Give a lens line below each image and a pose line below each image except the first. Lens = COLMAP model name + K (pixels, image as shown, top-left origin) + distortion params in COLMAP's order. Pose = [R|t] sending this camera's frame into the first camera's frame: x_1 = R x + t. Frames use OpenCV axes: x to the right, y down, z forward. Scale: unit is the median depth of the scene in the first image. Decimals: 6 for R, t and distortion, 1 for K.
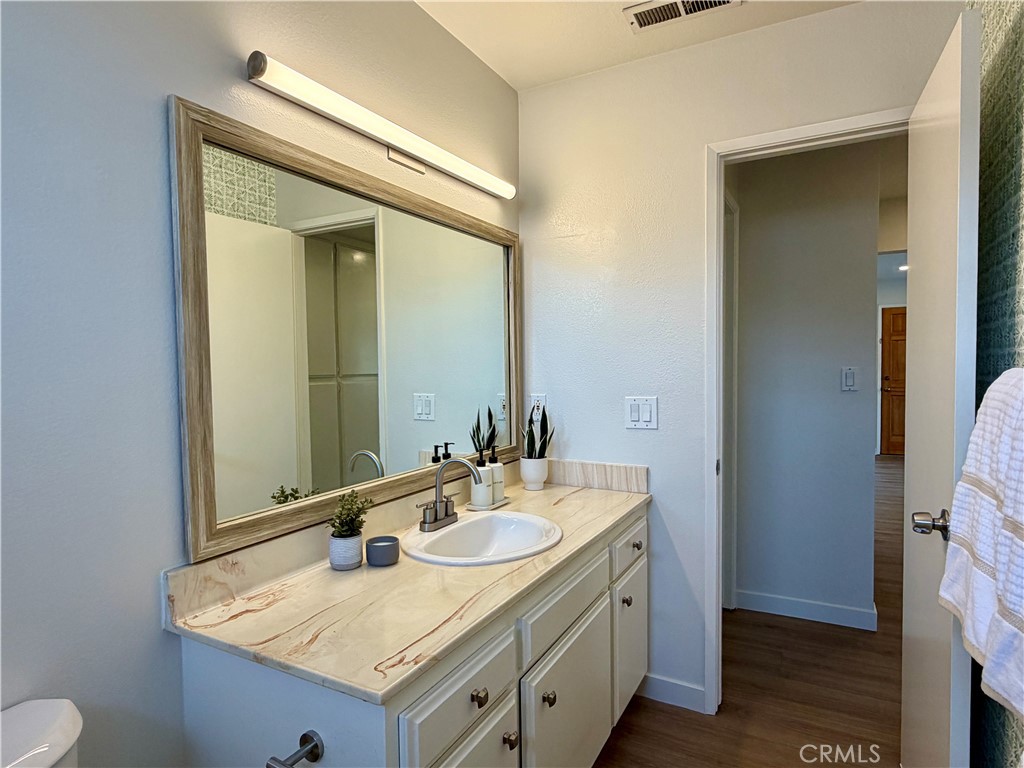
lens RADIAL K [[595.6, 0, 508.7], [0, 595.6, 388.5], [0, 0, 1]] dist [0.000779, 0.000737]
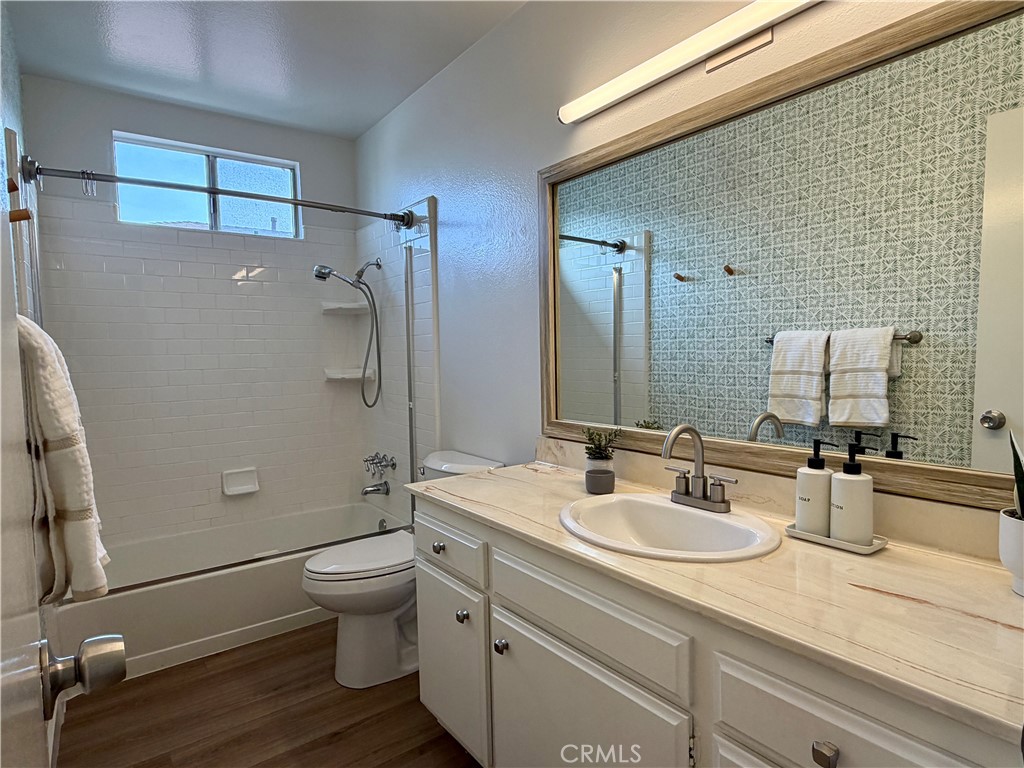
lens RADIAL K [[564.6, 0, 513.1], [0, 564.6, 404.9], [0, 0, 1]] dist [-0.000334, 0.000064]
pose [[-0.417215, 0.104045, -0.902832, 0.715380], [-0.015310, 0.992479, 0.121451, -0.001214], [0.908679, 0.064494, -0.412484, 1.123160]]
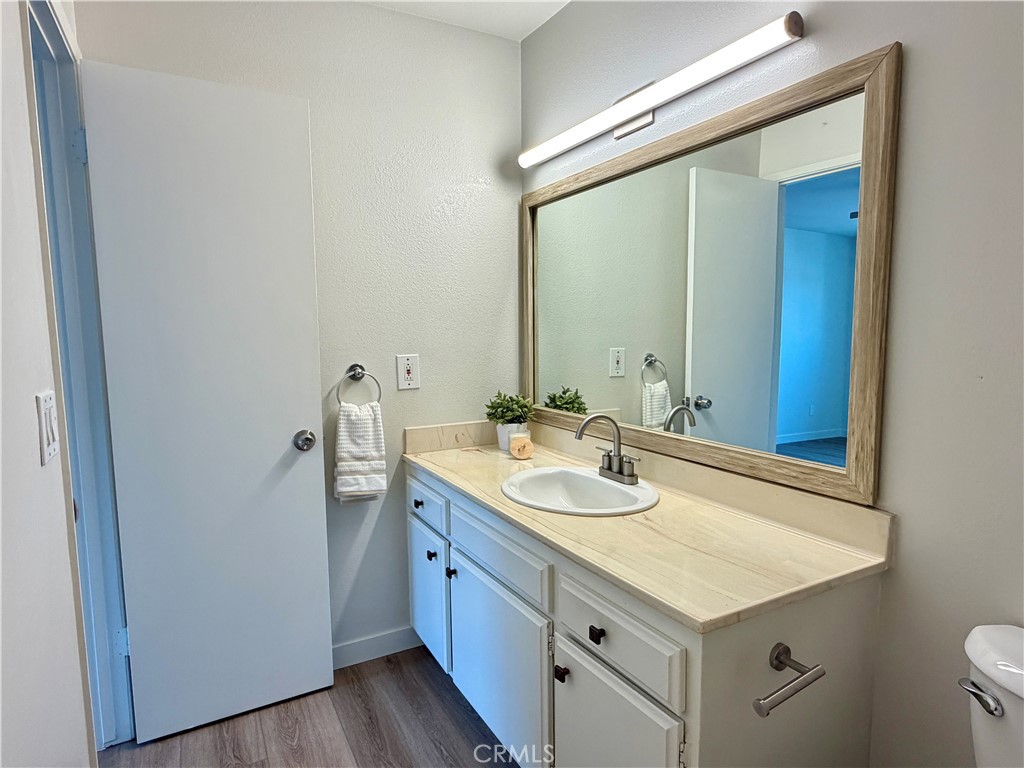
lens RADIAL K [[581.6, 0, 509.1], [0, 581.6, 387.3], [0, 0, 1]] dist [0.001387, 0.000255]
pose [[-0.537775, 0.103068, -0.836765, 0.848601], [-0.021238, 0.990528, 0.135657, -0.063306], [0.842821, 0.090724, -0.530492, 1.420744]]
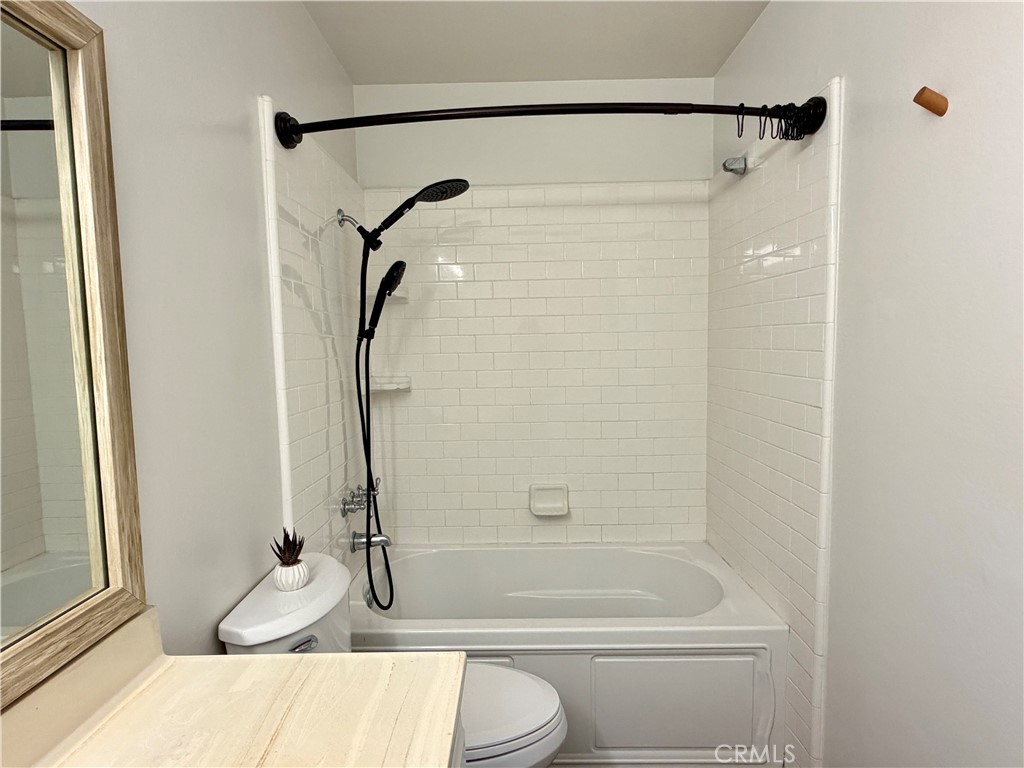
lens RADIAL K [[579.9, 0, 501.3], [0, 579.9, 391.2], [0, 0, 1]] dist [-0.015874, -0.001025]
pose [[0.889515, -0.041007, 0.455063, 0.096527], [0.028291, 0.998996, 0.034722, -0.052456], [-0.456030, -0.018012, 0.889782, 0.779485]]
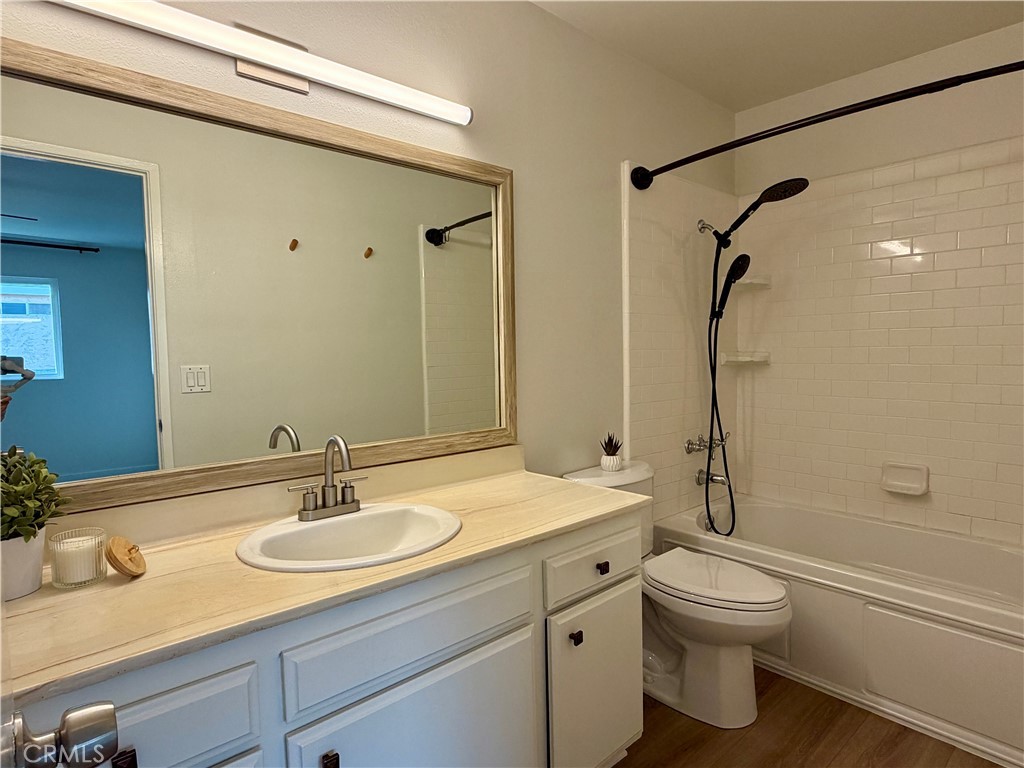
lens RADIAL K [[580.3, 0, 498.0], [0, 580.3, 388.0], [0, 0, 1]] dist [0.001865, 0.001506]
pose [[0.938062, 0.024721, -0.345586, 0.399738], [-0.016078, 0.999483, 0.027855, 0.024924], [0.346096, -0.020574, 0.937974, 0.322952]]
